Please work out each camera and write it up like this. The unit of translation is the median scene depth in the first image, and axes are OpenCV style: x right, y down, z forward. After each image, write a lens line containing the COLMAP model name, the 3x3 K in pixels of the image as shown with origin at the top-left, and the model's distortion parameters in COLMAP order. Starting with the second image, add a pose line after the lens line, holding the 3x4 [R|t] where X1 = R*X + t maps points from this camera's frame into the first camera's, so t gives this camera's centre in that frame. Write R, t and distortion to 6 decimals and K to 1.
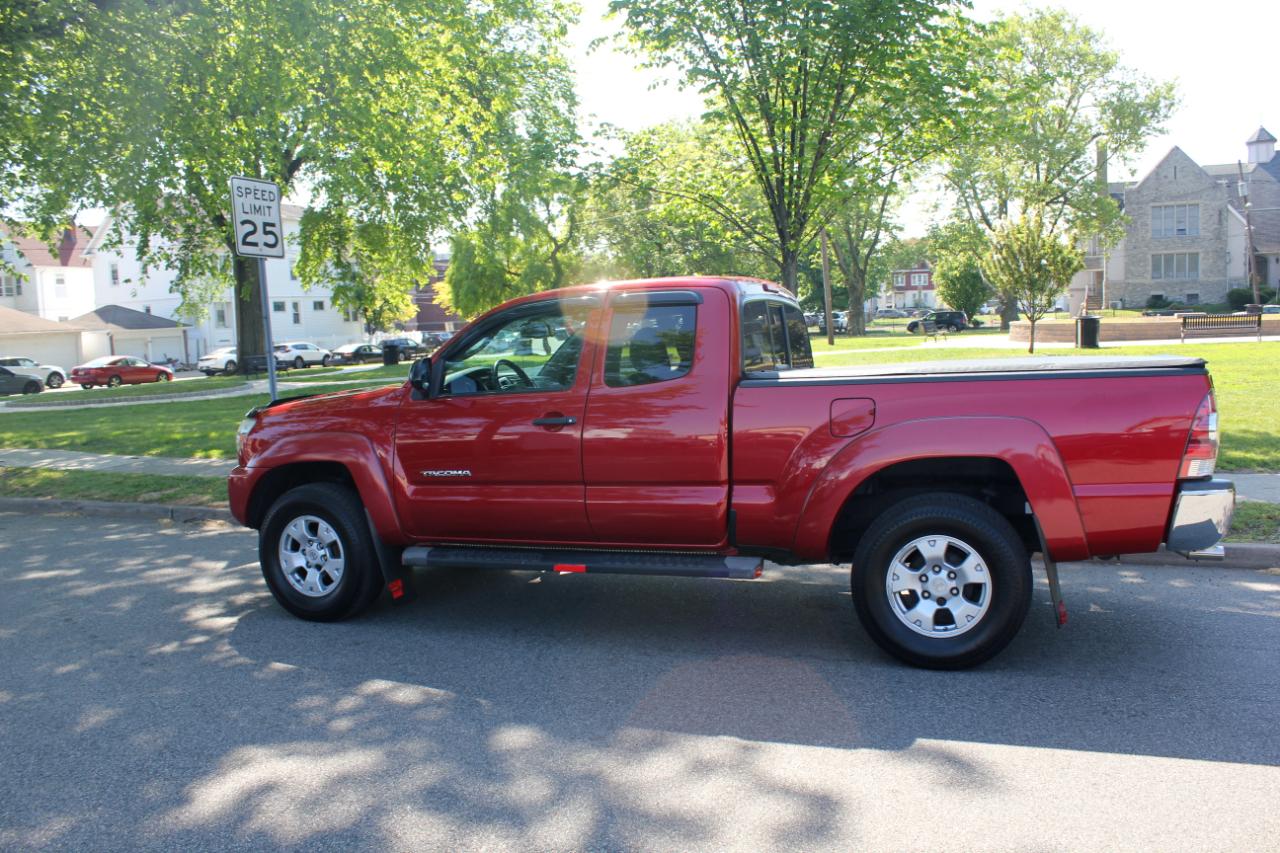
lens RADIAL K [[1104.2, 0, 634.5], [0, 1104.2, 437.5], [0, 0, 1]] dist [-0.133760, 0.059783]
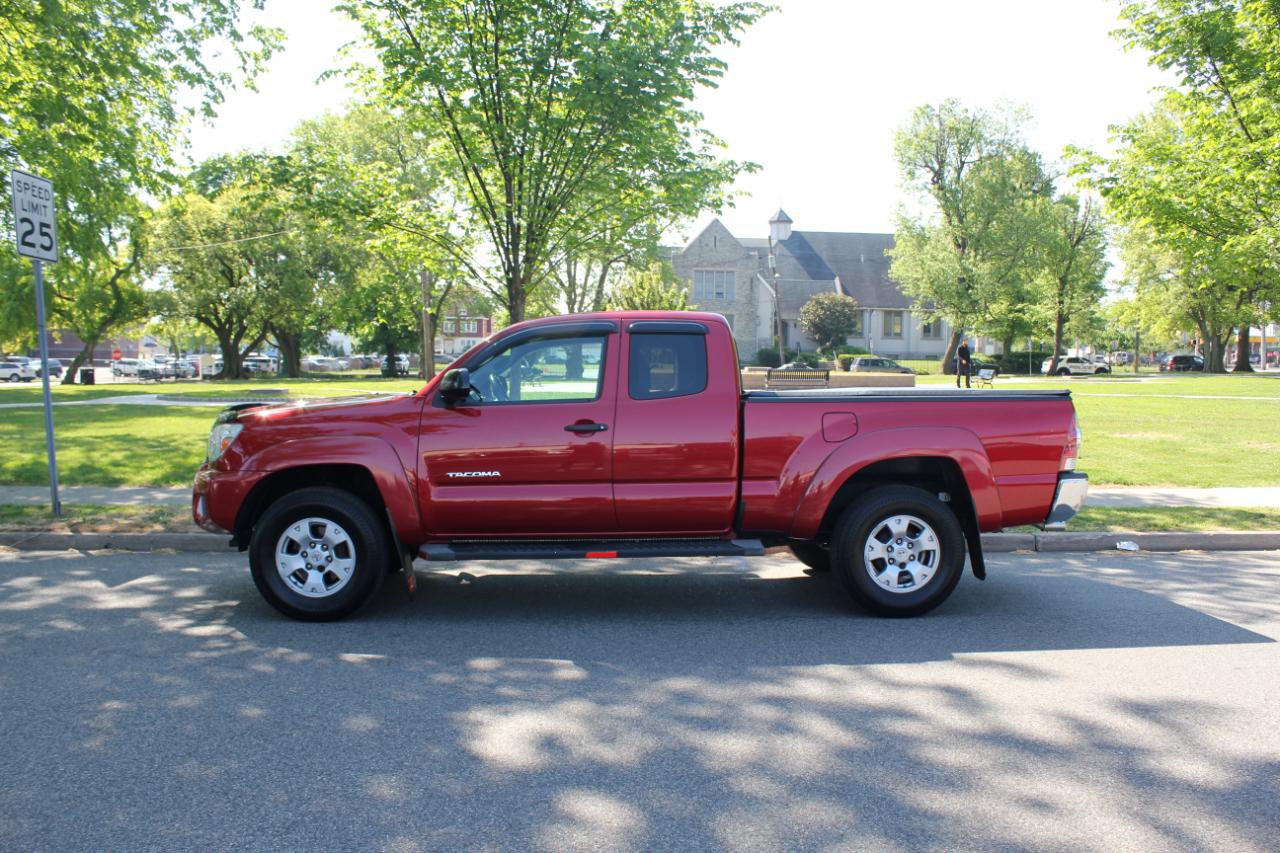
lens RADIAL K [[1104.2, 0, 665.5], [0, 1104.2, 447.0], [0, 0, 1]] dist [-0.133760, 0.059783]
pose [[0.897160, 0.013326, 0.441504, -0.475563], [0.001238, 0.999465, -0.032682, 0.040697], [-0.441703, 0.029868, 0.896664, -0.065256]]
